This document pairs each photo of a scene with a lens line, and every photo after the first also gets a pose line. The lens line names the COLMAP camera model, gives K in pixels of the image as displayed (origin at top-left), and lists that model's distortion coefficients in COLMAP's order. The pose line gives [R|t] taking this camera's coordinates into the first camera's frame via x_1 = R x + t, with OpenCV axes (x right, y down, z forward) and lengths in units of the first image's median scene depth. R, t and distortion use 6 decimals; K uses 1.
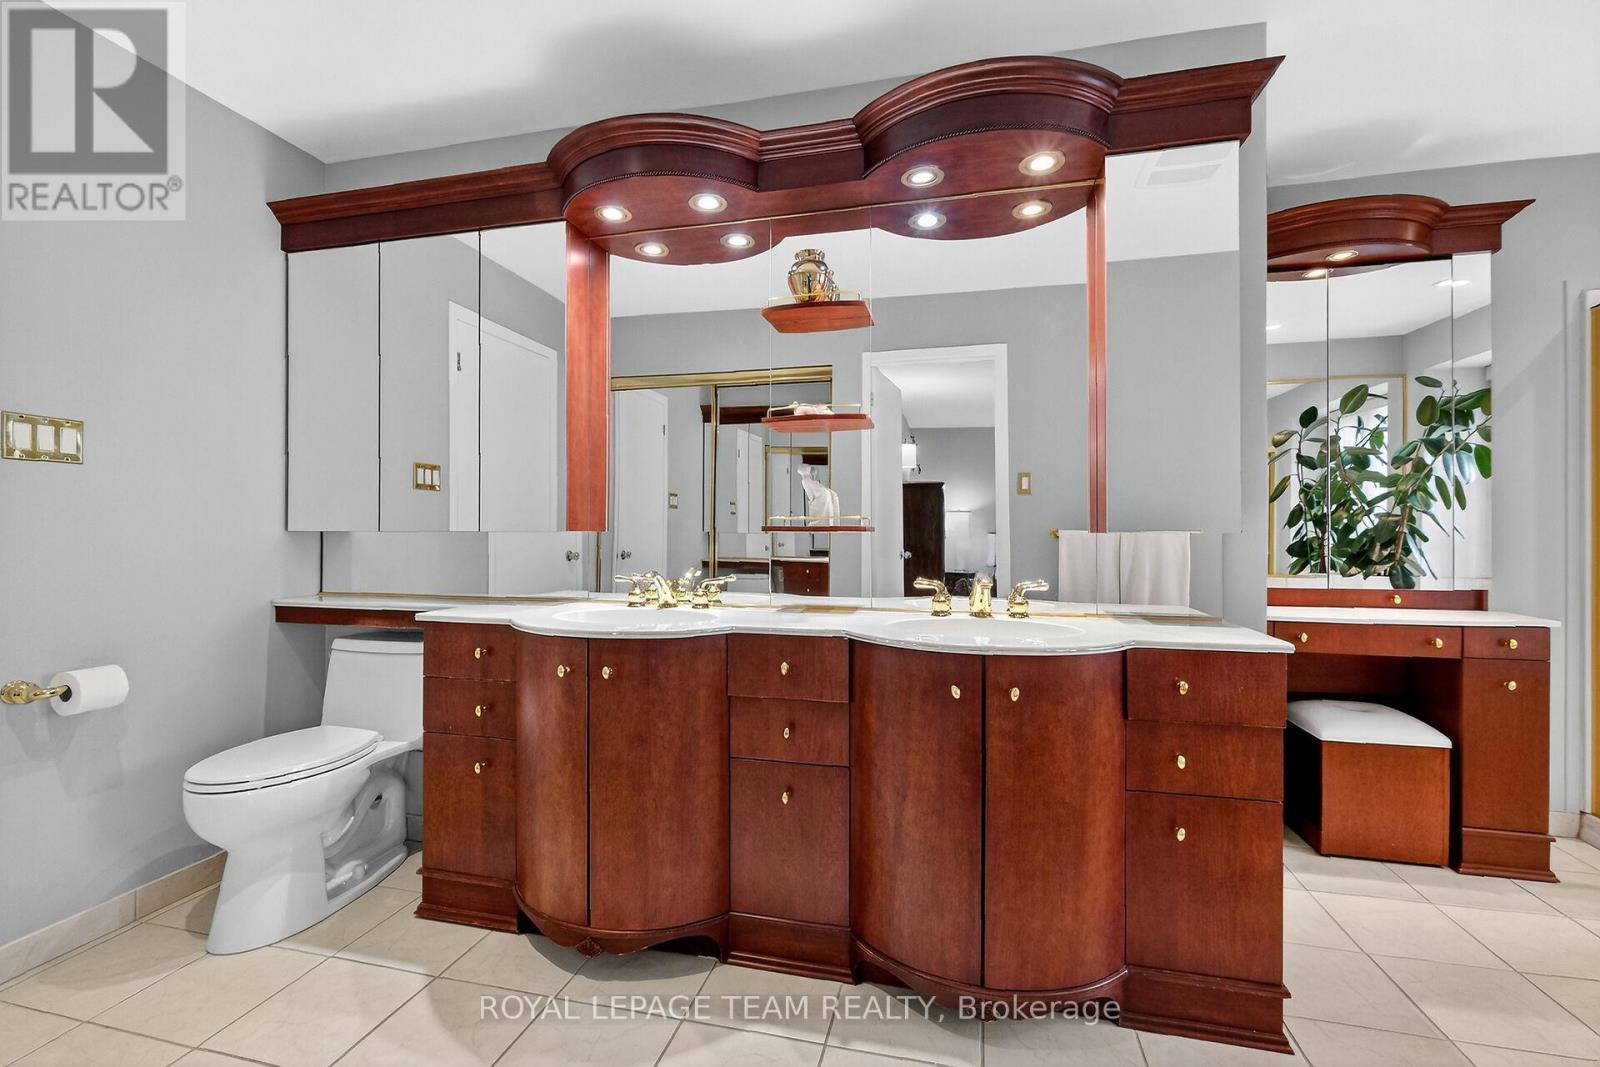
lens RADIAL K [[689.0, 0, 796.3], [0, 689.0, 537.8], [0, 0, 1]] dist [-0.015048, 0.000523]
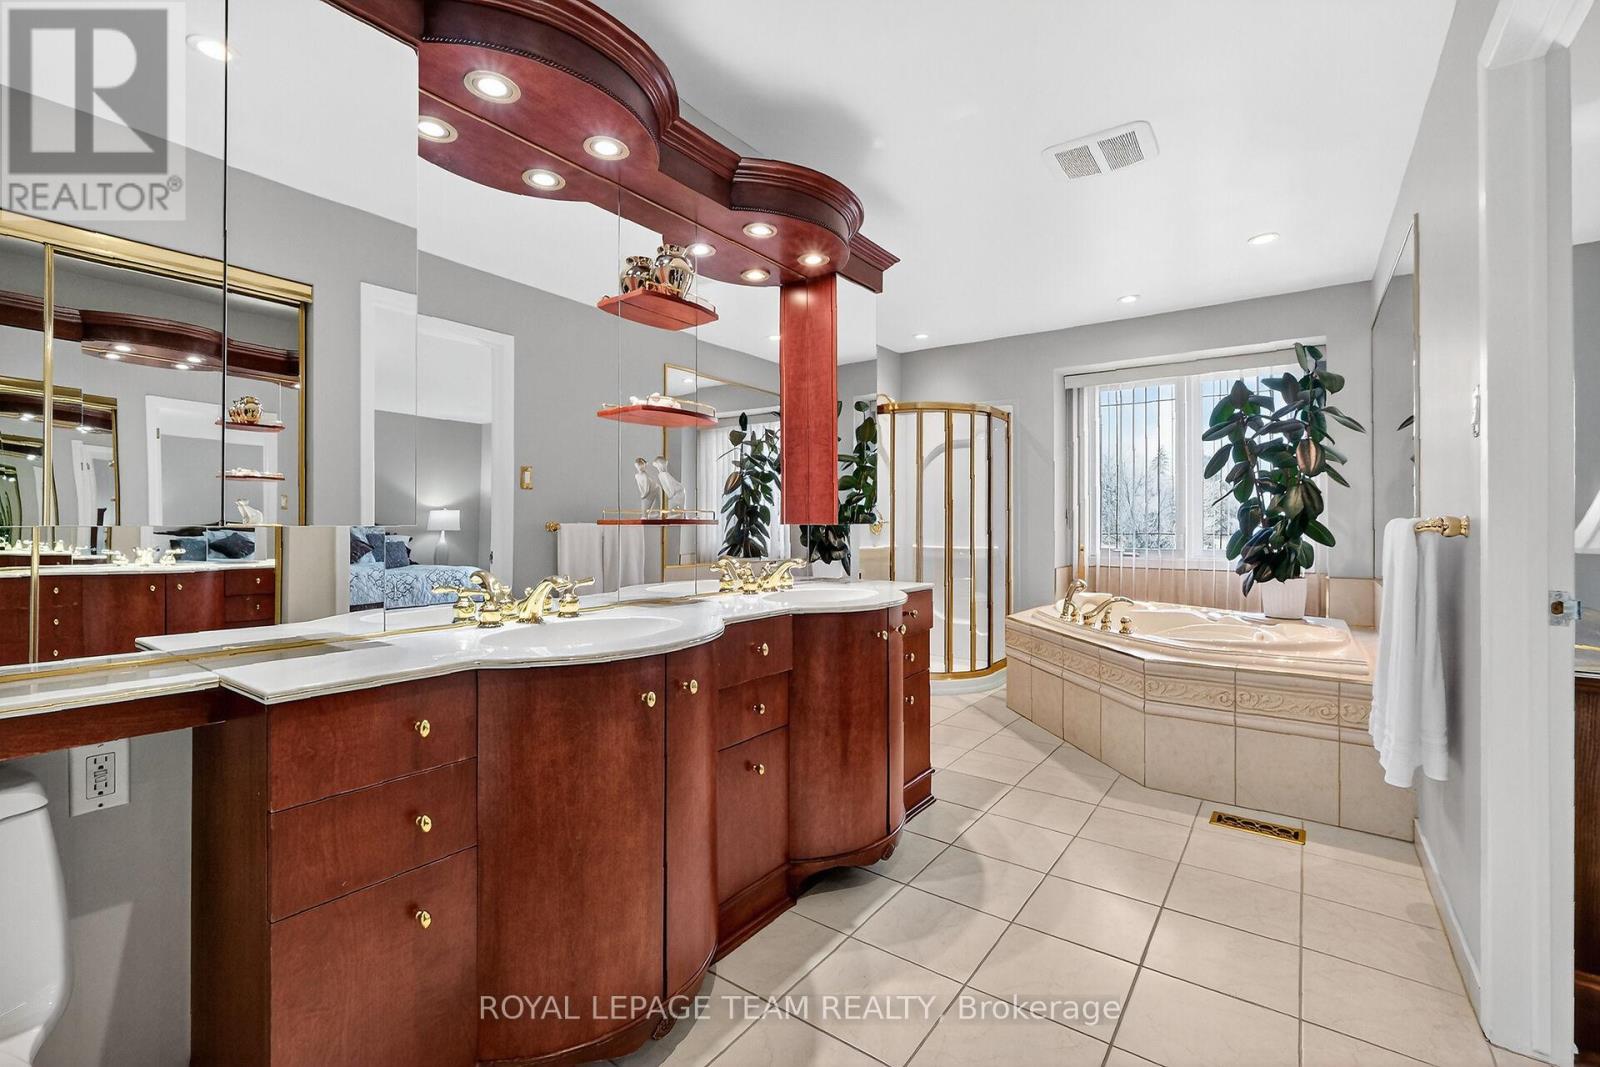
lens RADIAL K [[689.0, 0, 795.0], [0, 689.0, 523.6], [0, 0, 1]] dist [-0.015048, 0.000523]
pose [[0.388465, 0.001866, 0.921462, -0.986366], [0.008964, 0.999943, -0.005804, -0.002148], [-0.921420, 0.010515, 0.388426, 0.517873]]
